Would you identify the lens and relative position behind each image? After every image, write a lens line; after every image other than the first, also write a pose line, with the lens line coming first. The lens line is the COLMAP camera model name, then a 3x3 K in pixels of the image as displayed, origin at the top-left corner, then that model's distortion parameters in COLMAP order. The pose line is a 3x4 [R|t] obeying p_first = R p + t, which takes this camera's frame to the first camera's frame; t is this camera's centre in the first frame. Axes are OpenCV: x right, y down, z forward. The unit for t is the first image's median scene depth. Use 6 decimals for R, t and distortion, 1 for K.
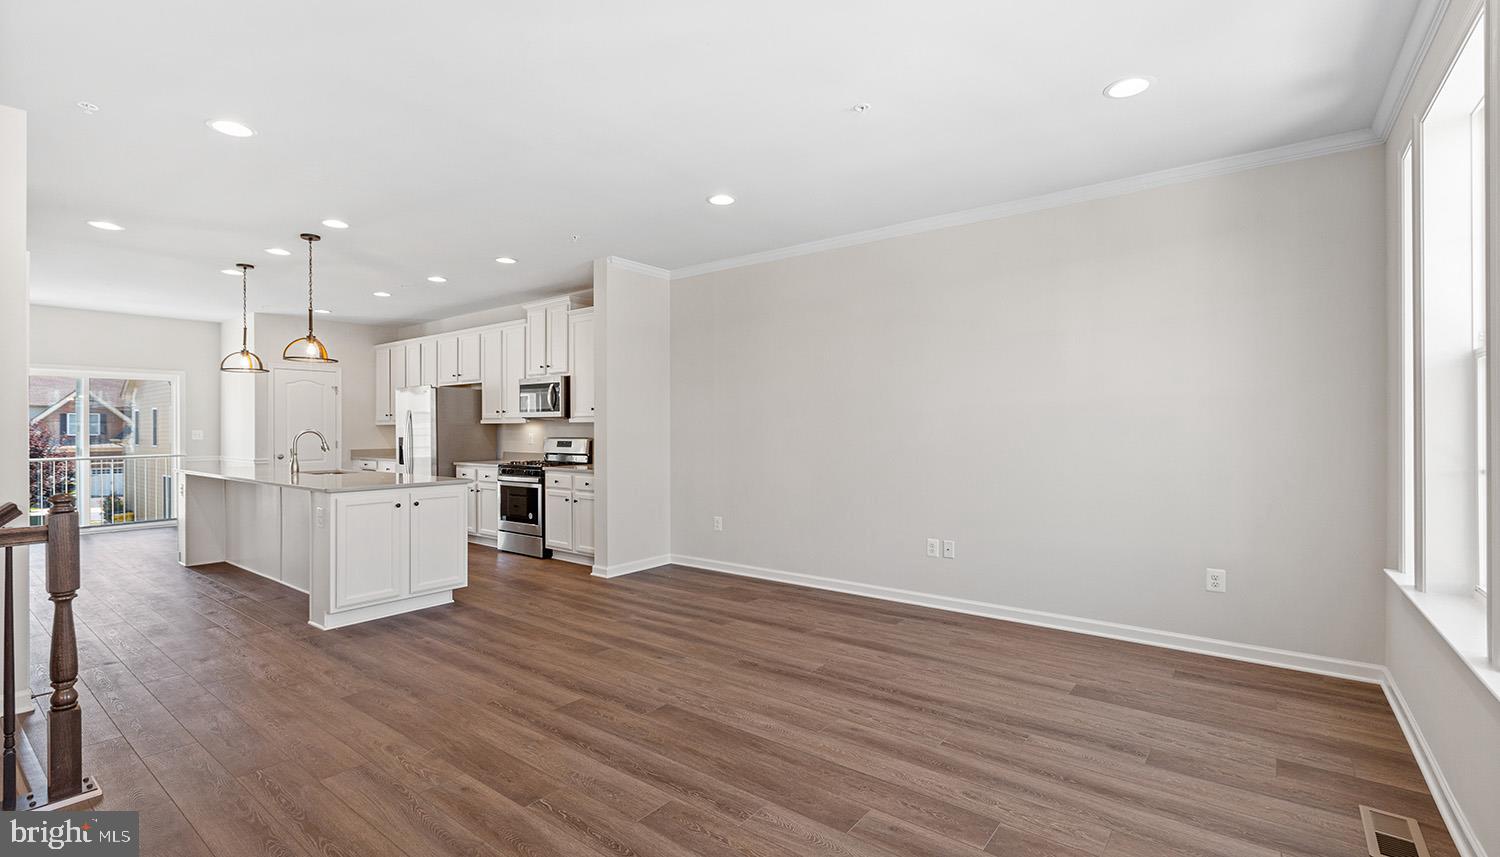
lens RADIAL K [[666.4, 0, 760.9], [0, 666.4, 426.3], [0, 0, 1]] dist [-0.002949, -0.000460]
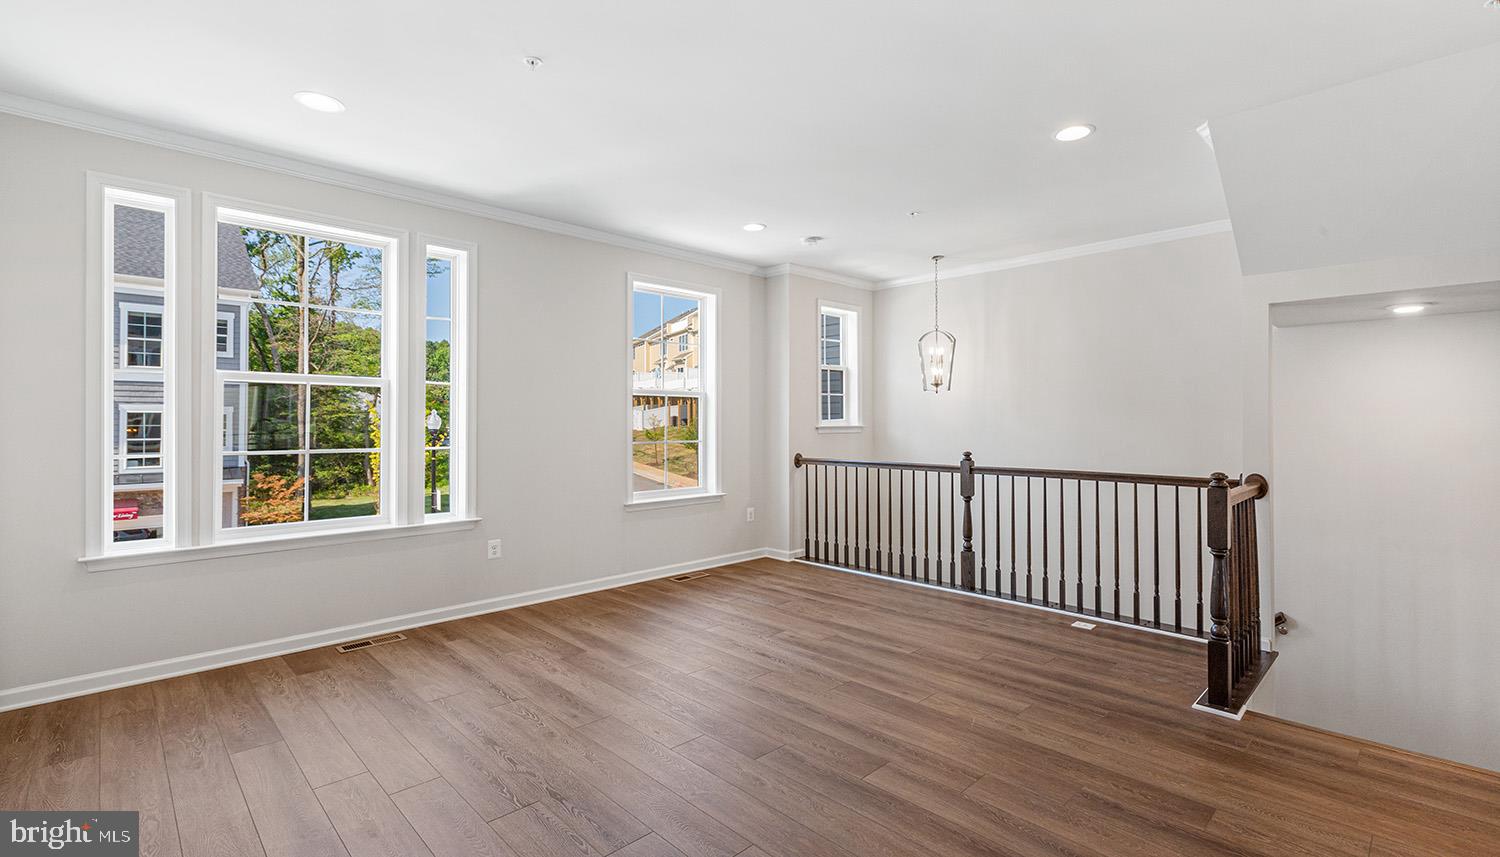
lens RADIAL K [[666.4, 0, 751.3], [0, 666.4, 419.2], [0, 0, 1]] dist [-0.002949, -0.000460]
pose [[-0.988102, 0.004979, 0.153721, -0.250283], [0.003660, 0.999954, -0.008859, 0.004852], [-0.153758, -0.008191, -0.988075, 1.706869]]
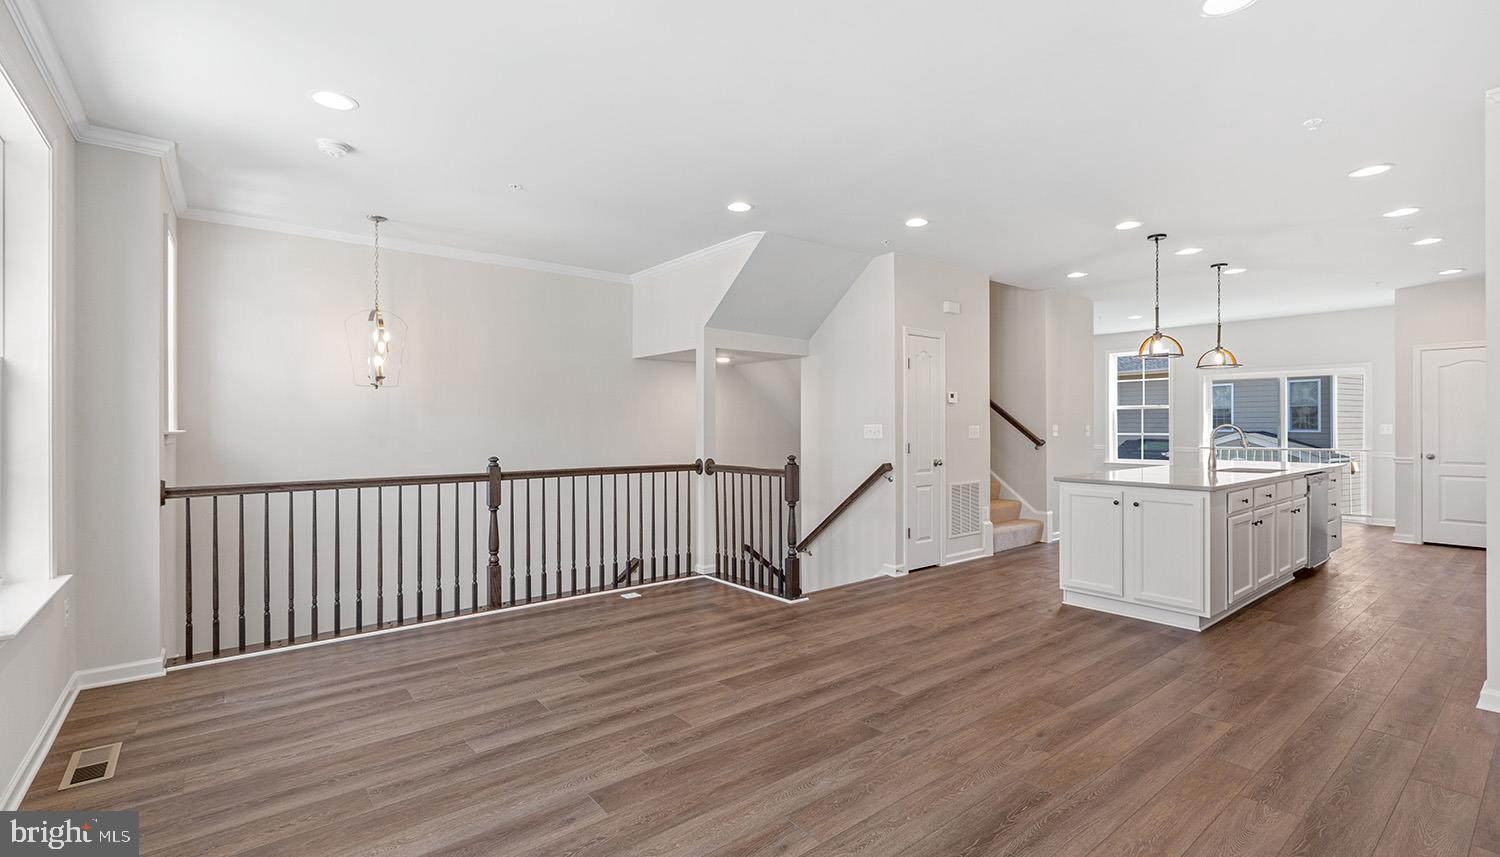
lens RADIAL K [[666.4, 0, 753.6], [0, 666.4, 427.3], [0, 0, 1]] dist [-0.002949, -0.000460]
pose [[-0.243595, 0.008635, -0.969839, 0.724575], [0.005235, 0.999958, 0.007589, -0.003138], [0.969863, -0.003228, -0.243630, 0.987760]]
